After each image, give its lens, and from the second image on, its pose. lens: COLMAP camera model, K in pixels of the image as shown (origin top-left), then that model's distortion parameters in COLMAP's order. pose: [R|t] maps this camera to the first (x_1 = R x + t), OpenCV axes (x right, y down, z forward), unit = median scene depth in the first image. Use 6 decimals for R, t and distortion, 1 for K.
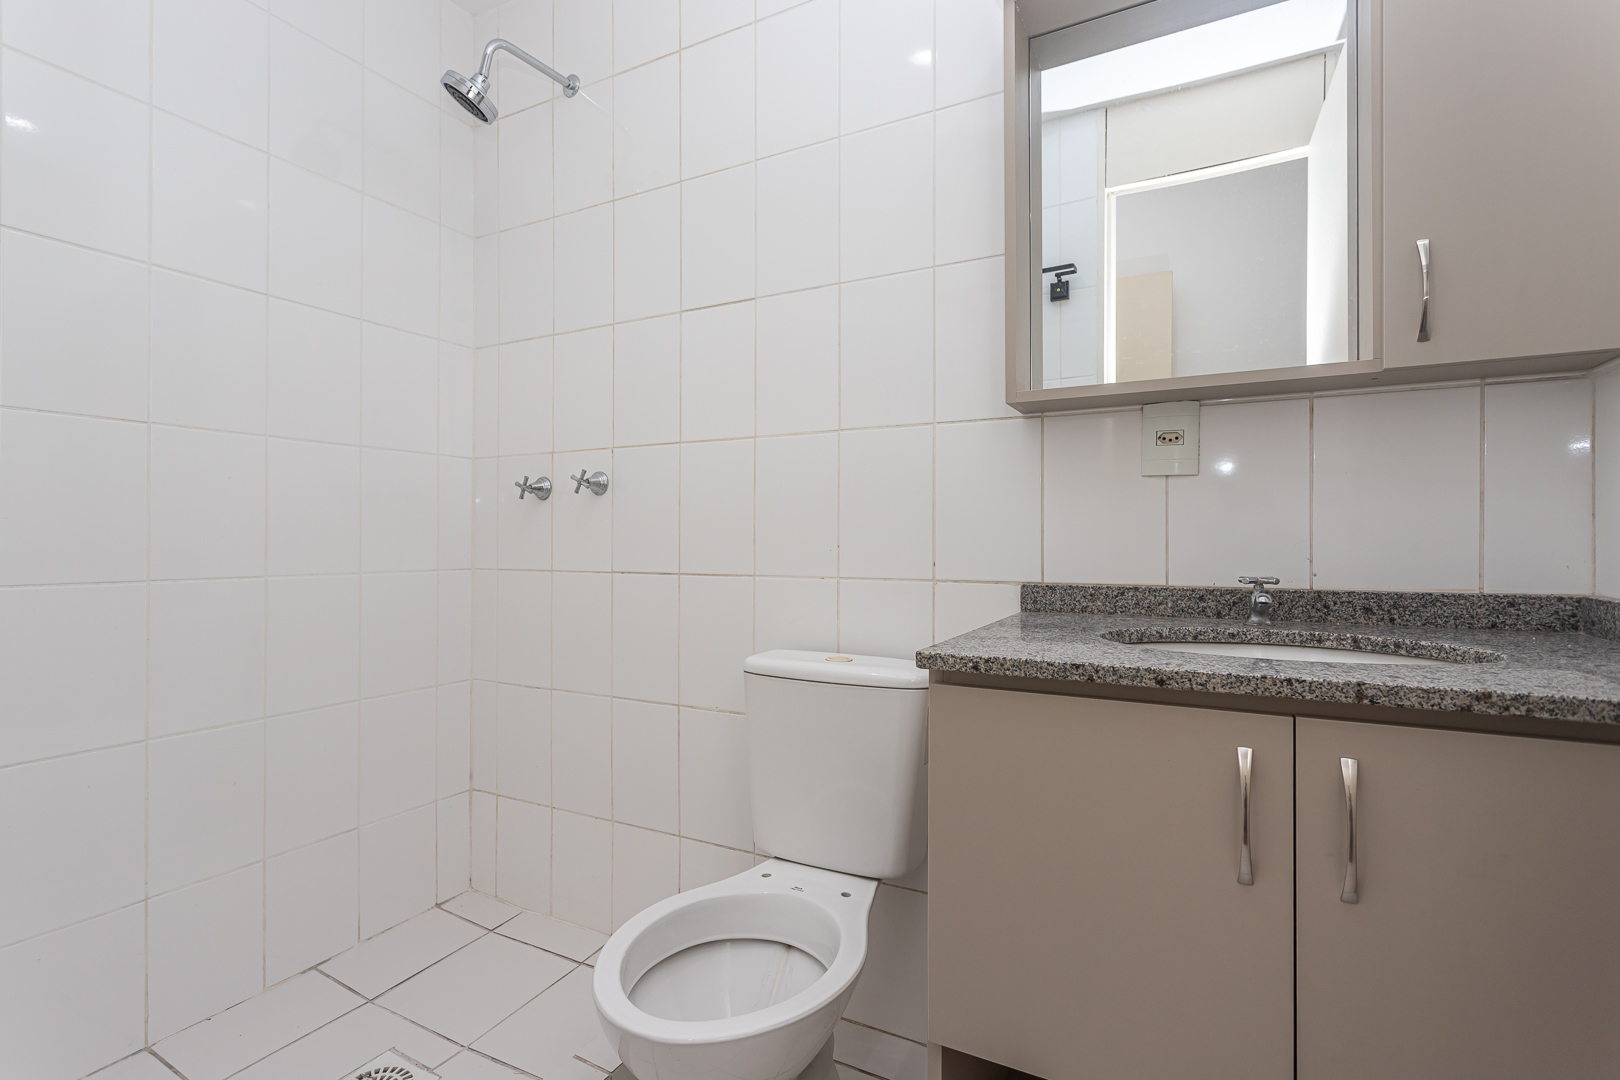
lens RADIAL K [[768.3, 0, 810.0], [0, 768.3, 540.0], [0, 0, 1]] dist [-0.001651, -0.000430]
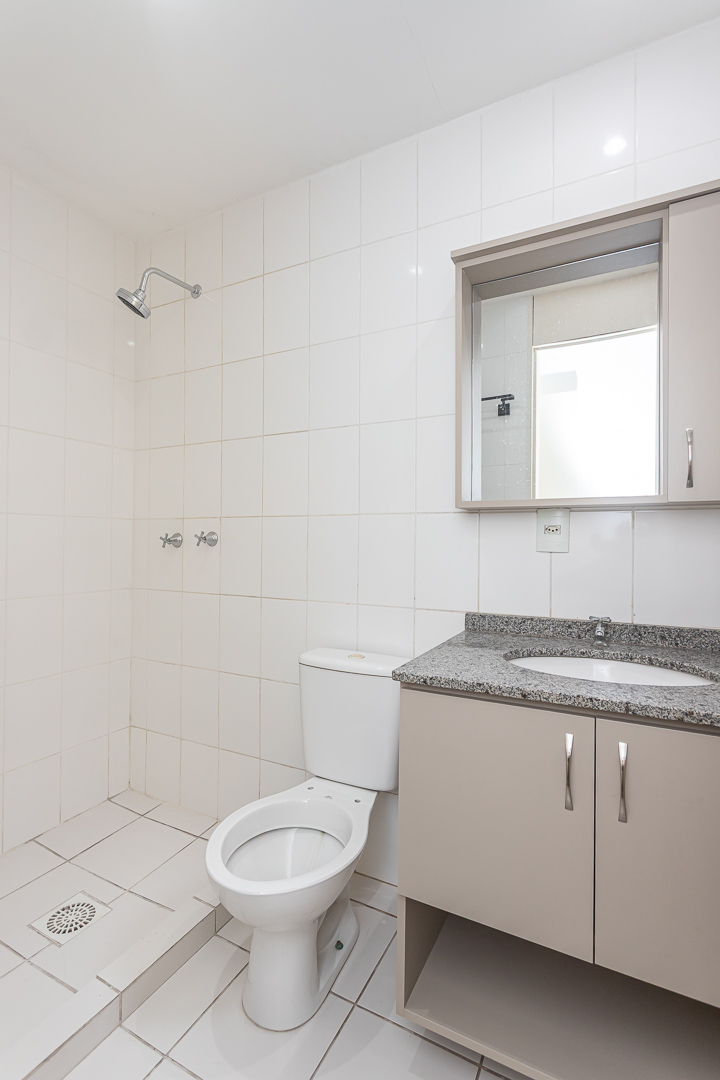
lens RADIAL K [[512.2, 0, 358.5], [0, 512.2, 540.3], [0, 0, 1]] dist [-0.001651, -0.000430]
pose [[0.999935, 0.006896, 0.009096, 0.032710], [-0.006886, 0.999976, -0.001147, -0.099430], [-0.009104, 0.001085, 0.999958, -0.108843]]
